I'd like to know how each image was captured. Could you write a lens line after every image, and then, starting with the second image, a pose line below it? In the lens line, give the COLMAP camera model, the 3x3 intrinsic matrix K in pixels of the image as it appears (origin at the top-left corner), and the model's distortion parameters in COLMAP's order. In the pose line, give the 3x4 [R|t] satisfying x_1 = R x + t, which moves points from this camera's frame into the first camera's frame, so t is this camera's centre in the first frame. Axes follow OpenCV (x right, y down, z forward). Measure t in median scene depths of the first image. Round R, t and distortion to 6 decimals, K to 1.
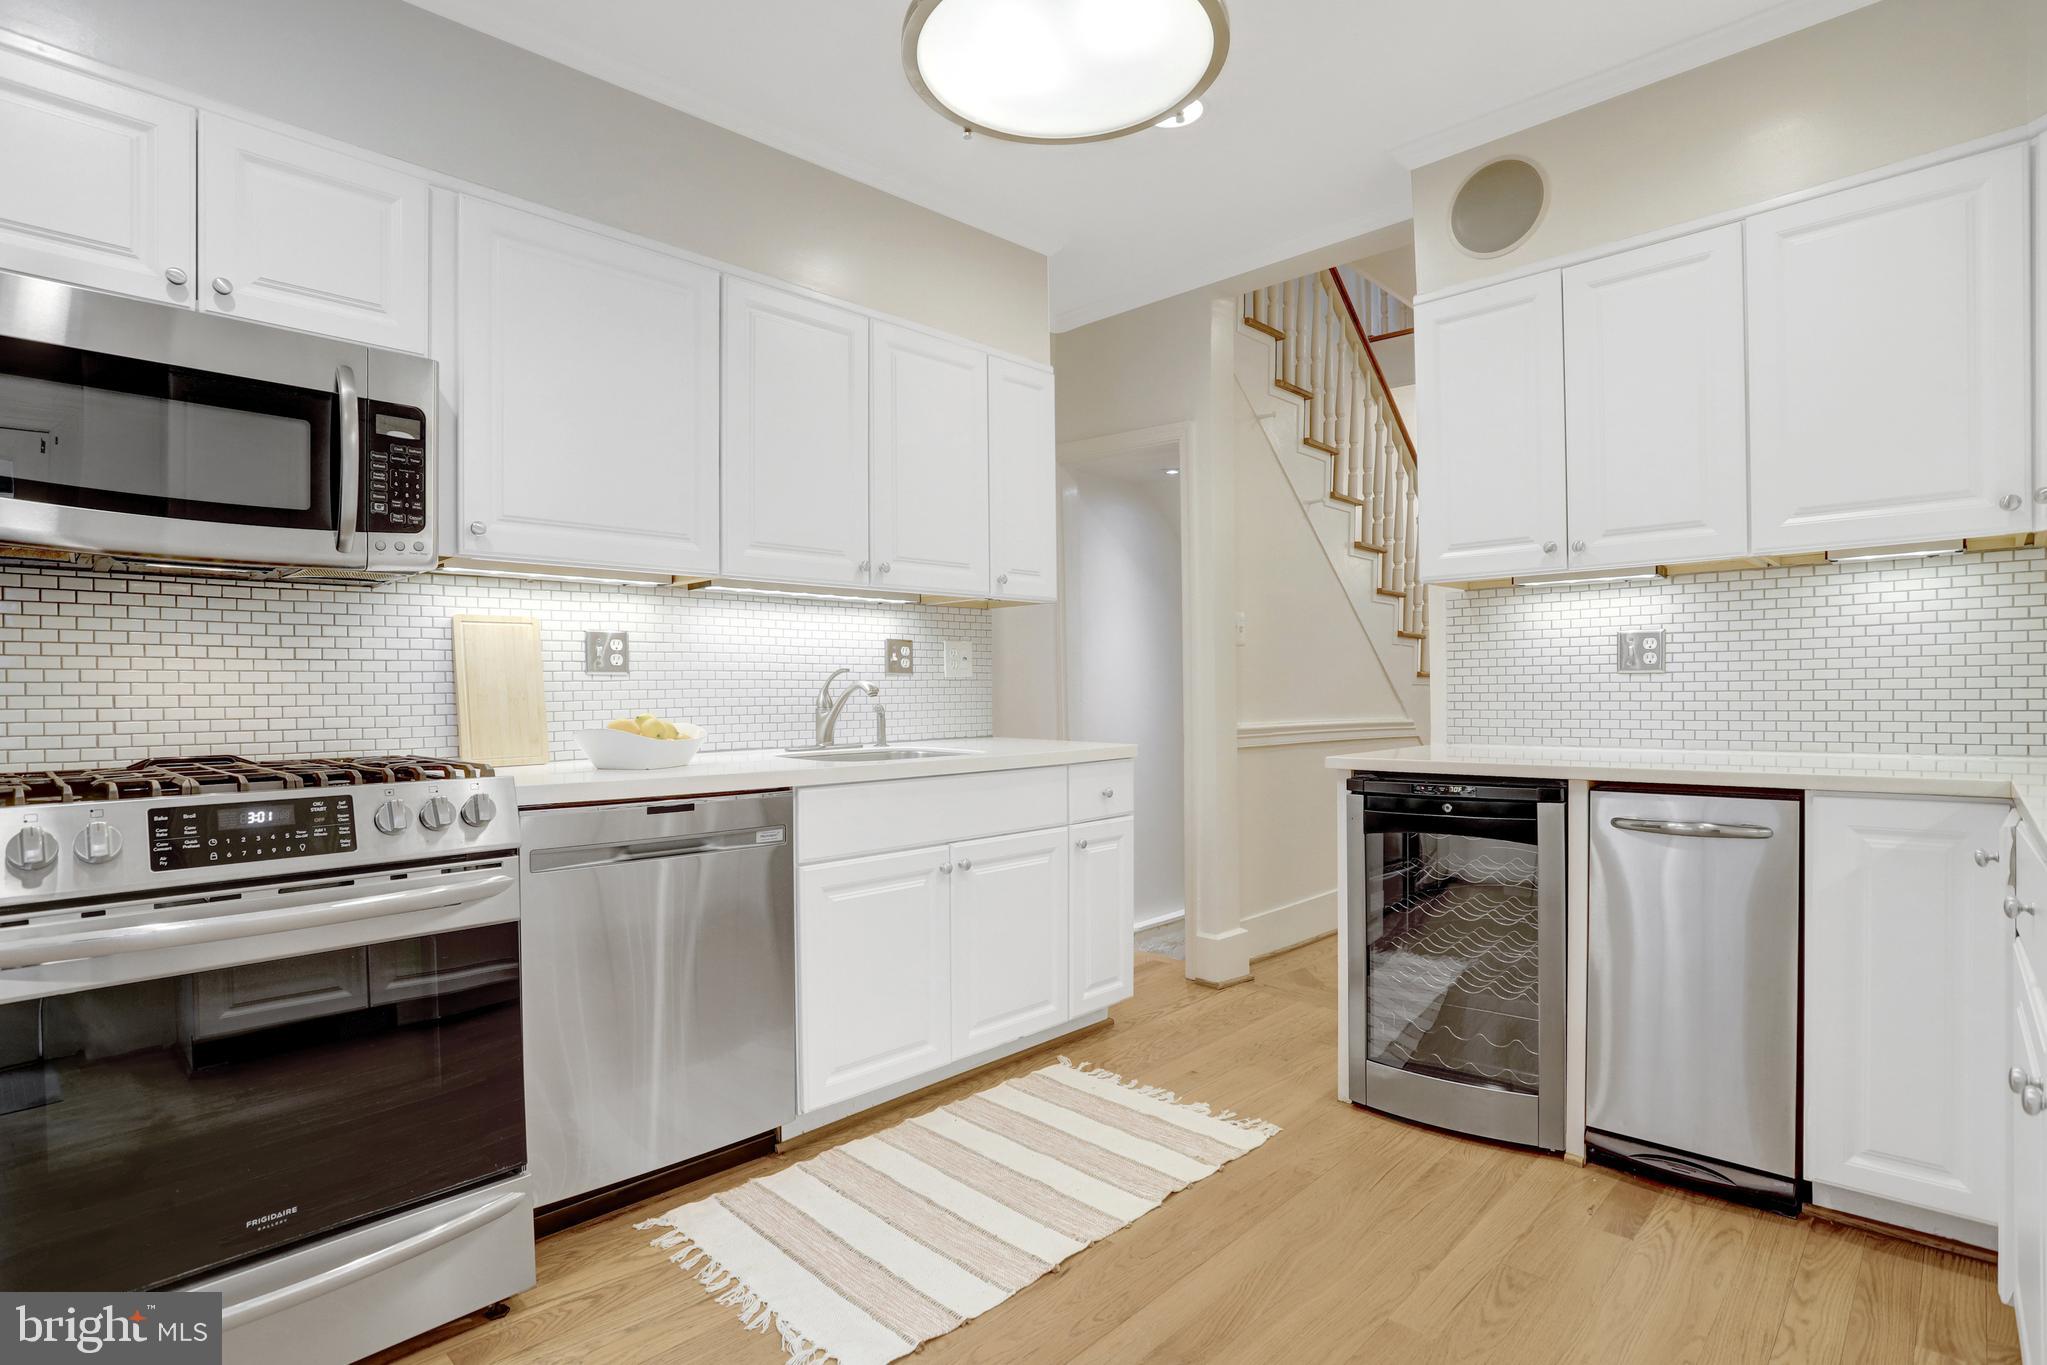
lens RADIAL K [[1027.4, 0, 1023.5], [0, 1027.4, 682.5], [0, 0, 1]] dist [-0.000865, -0.000041]
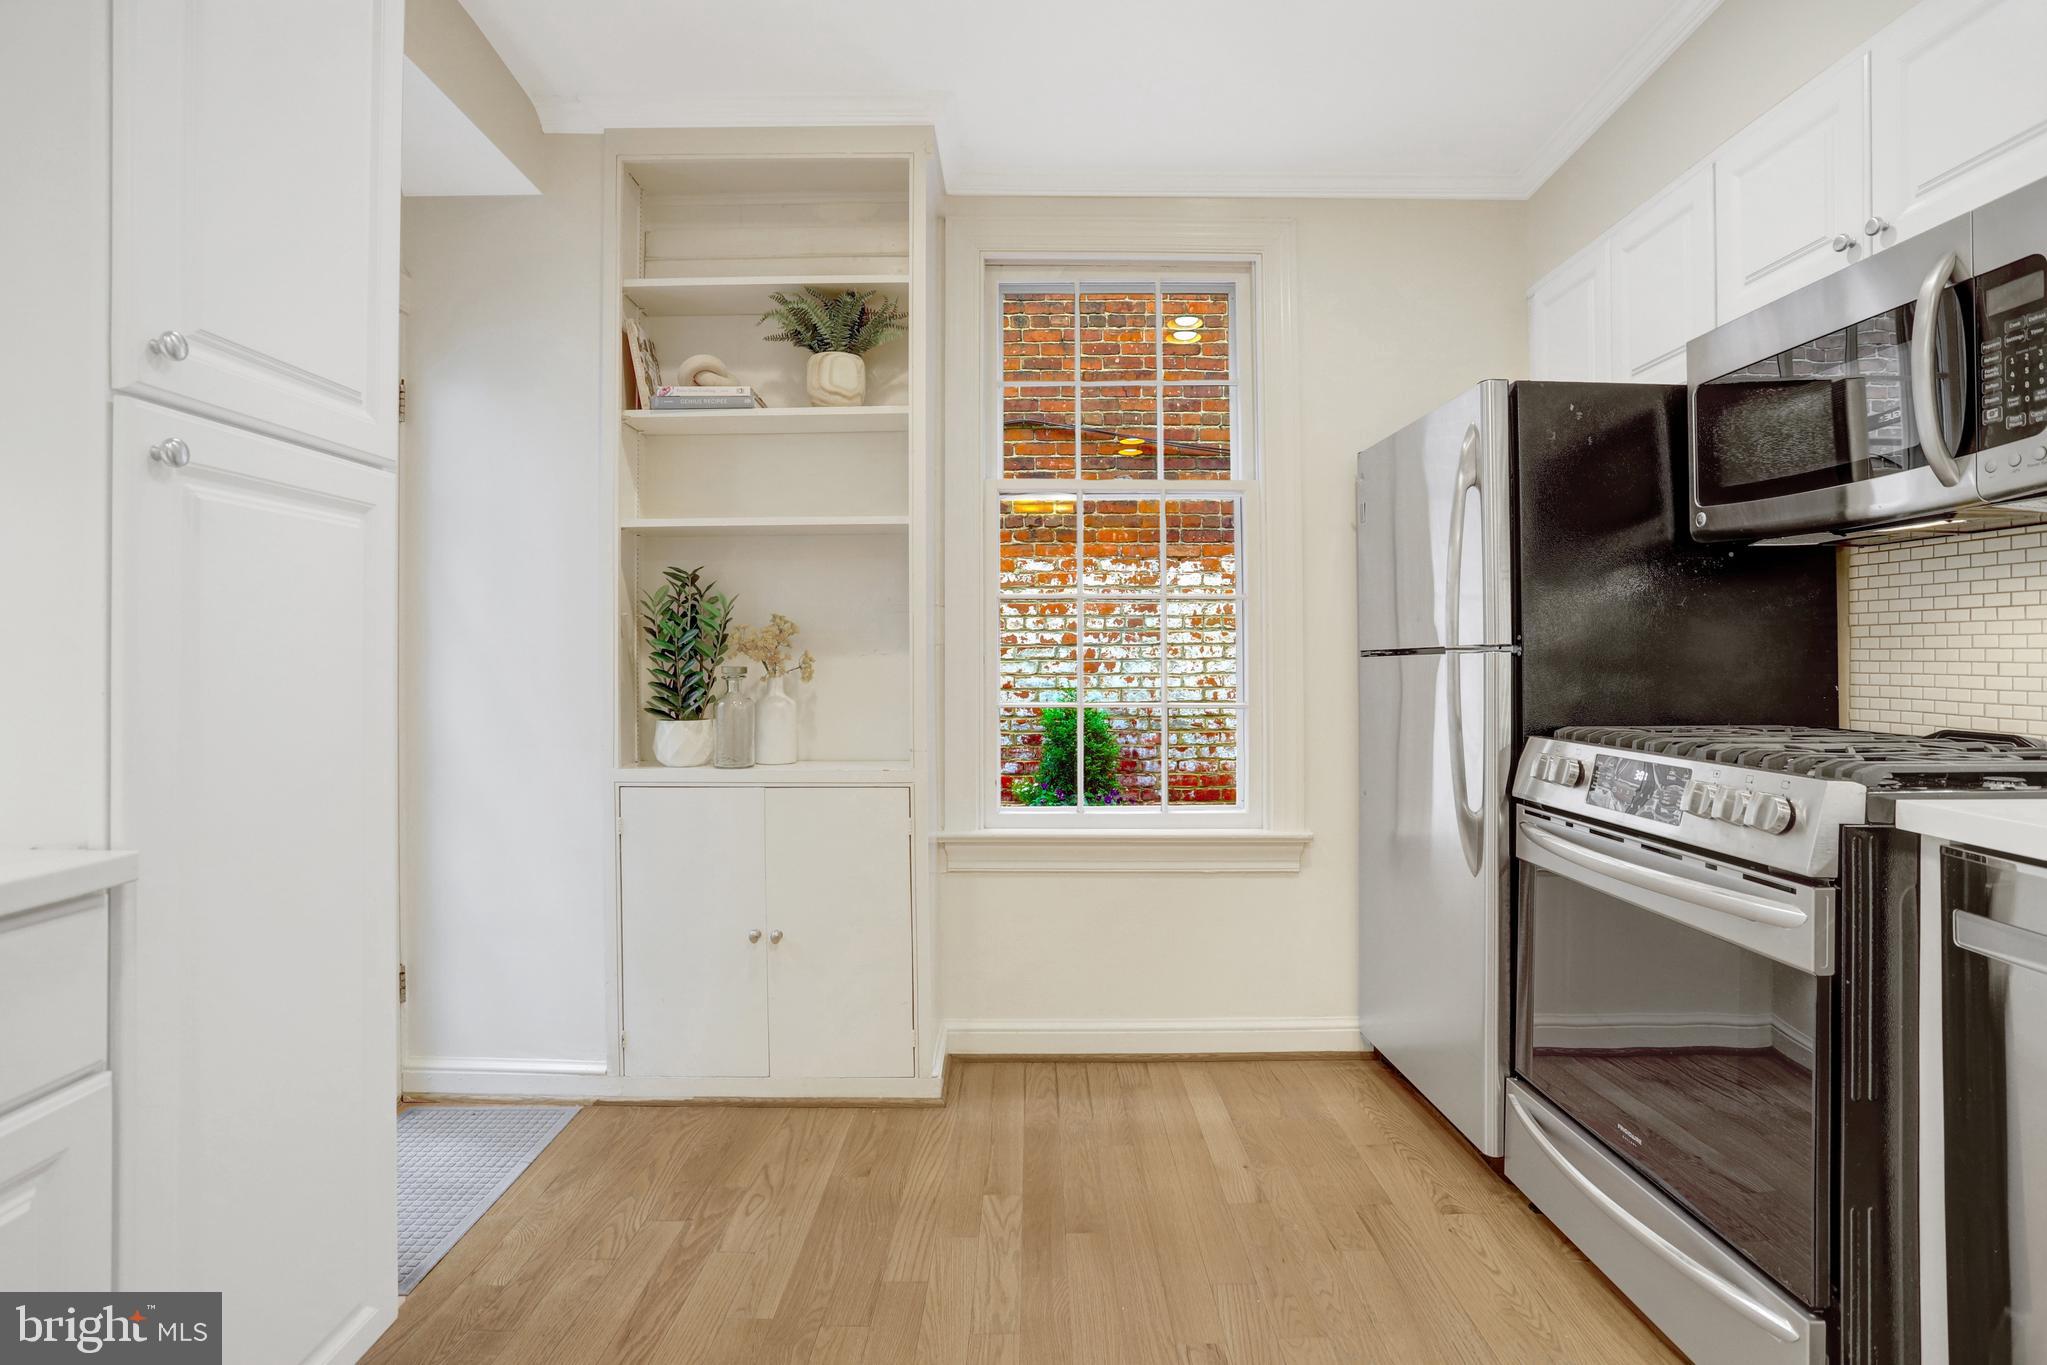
lens RADIAL K [[1028.8, 0, 1026.6], [0, 1028.8, 646.5], [0, 0, 1]] dist [-0.068193, 0.050626]
pose [[-0.705420, 0.004966, -0.708772, 0.375095], [0.013289, 0.999892, -0.006220, -0.007926], [0.708665, -0.013807, -0.705410, 1.002553]]
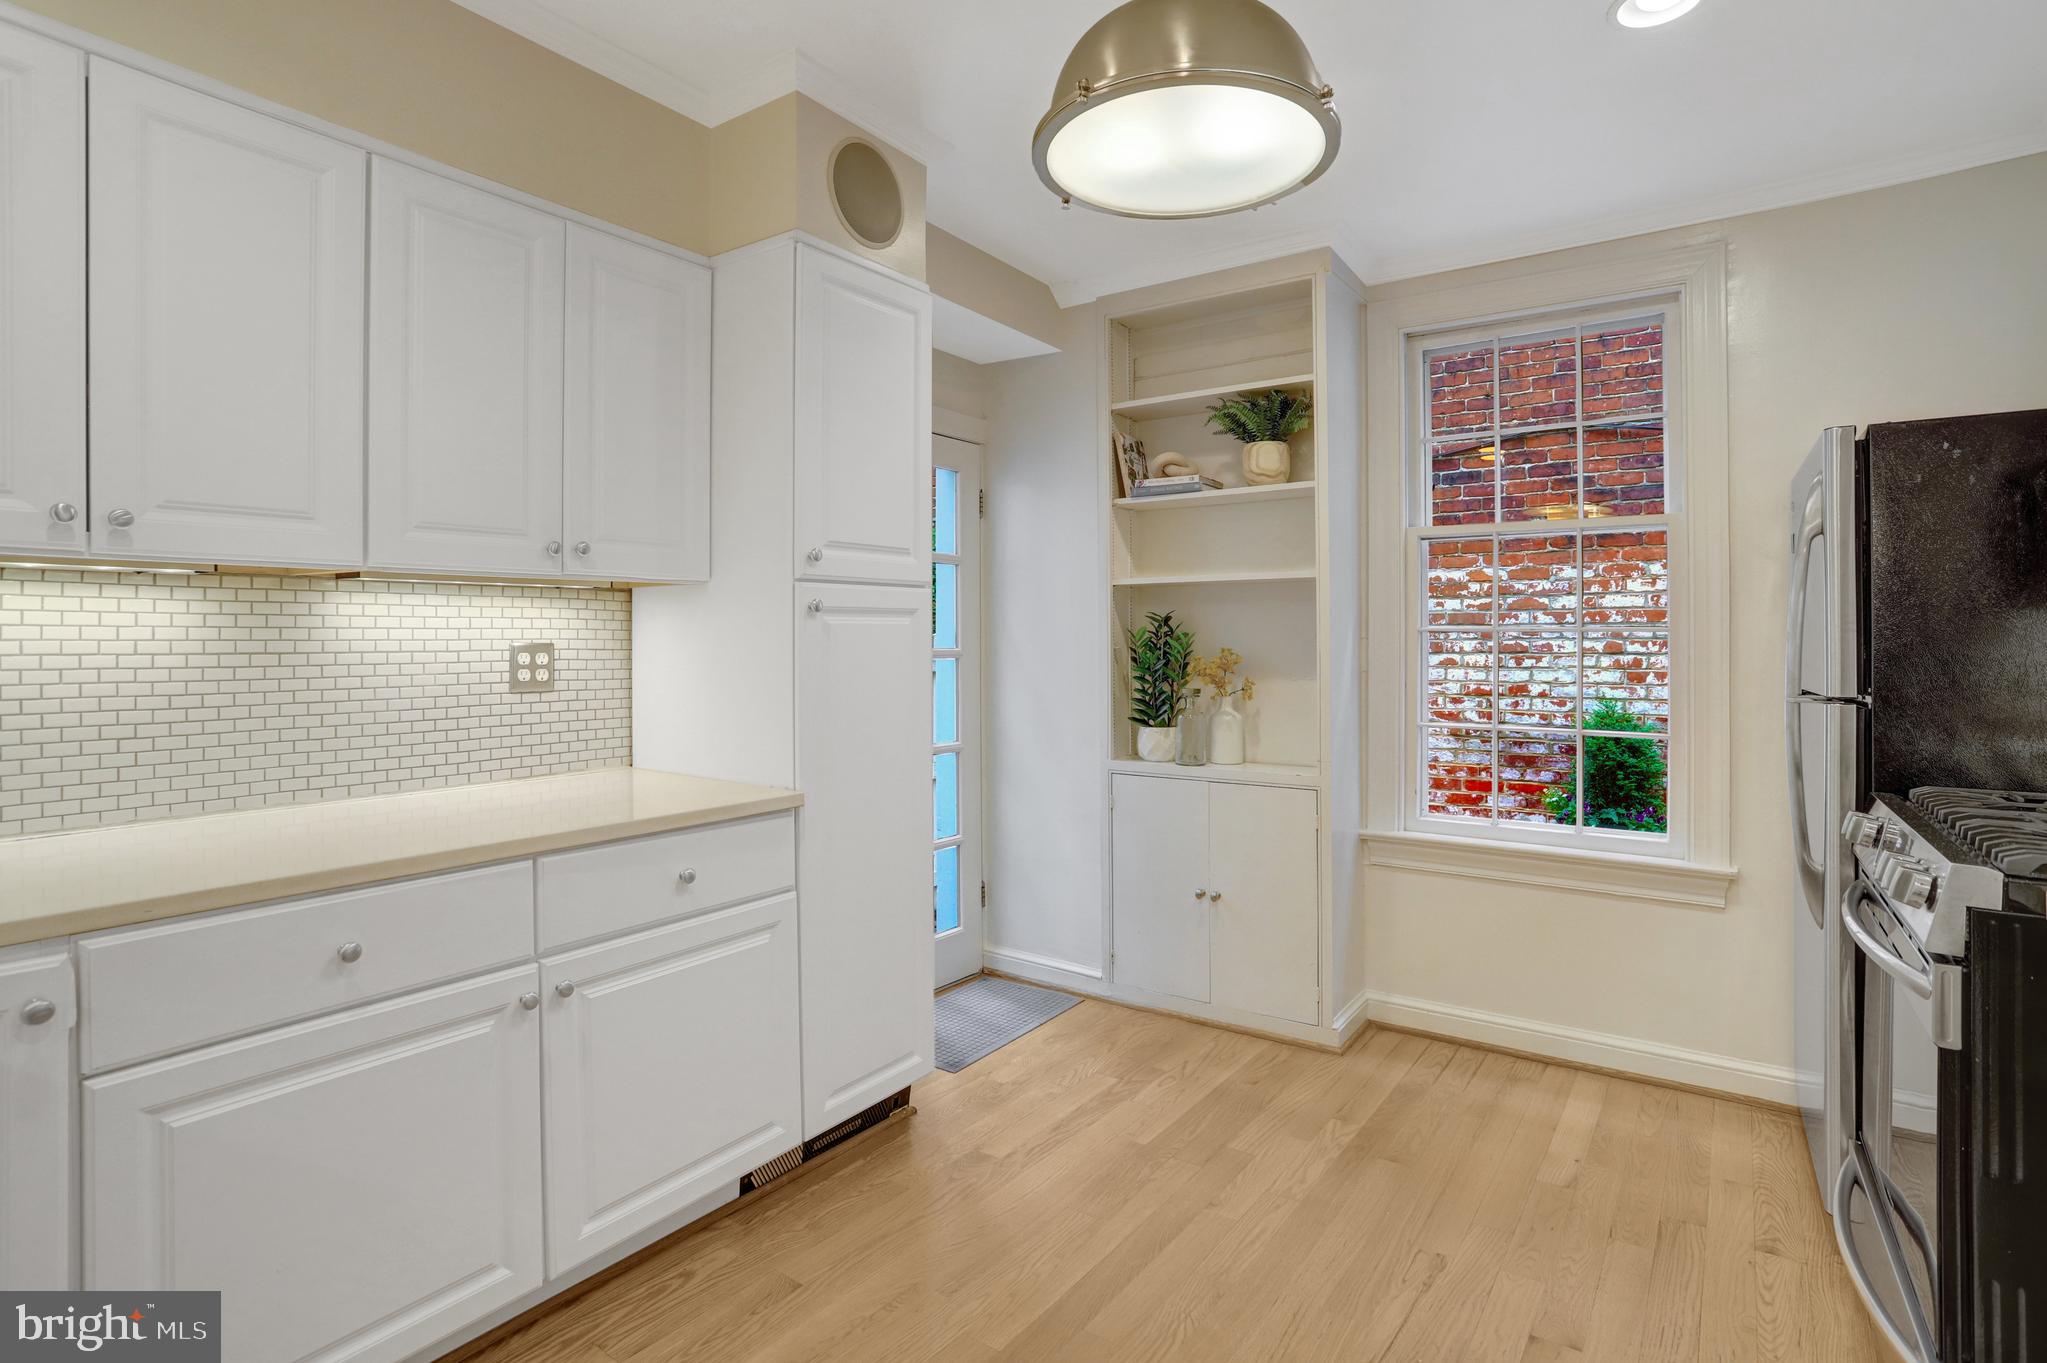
lens RADIAL K [[1021.3, 0, 1033.7], [0, 1021.3, 649.4], [0, 0, 1]] dist [-0.004146, 0.000211]
pose [[-0.982699, 0.014212, -0.184661, 0.289391], [0.013498, 0.999896, 0.005126, -0.073786], [0.184715, 0.002544, -0.982789, 1.461002]]
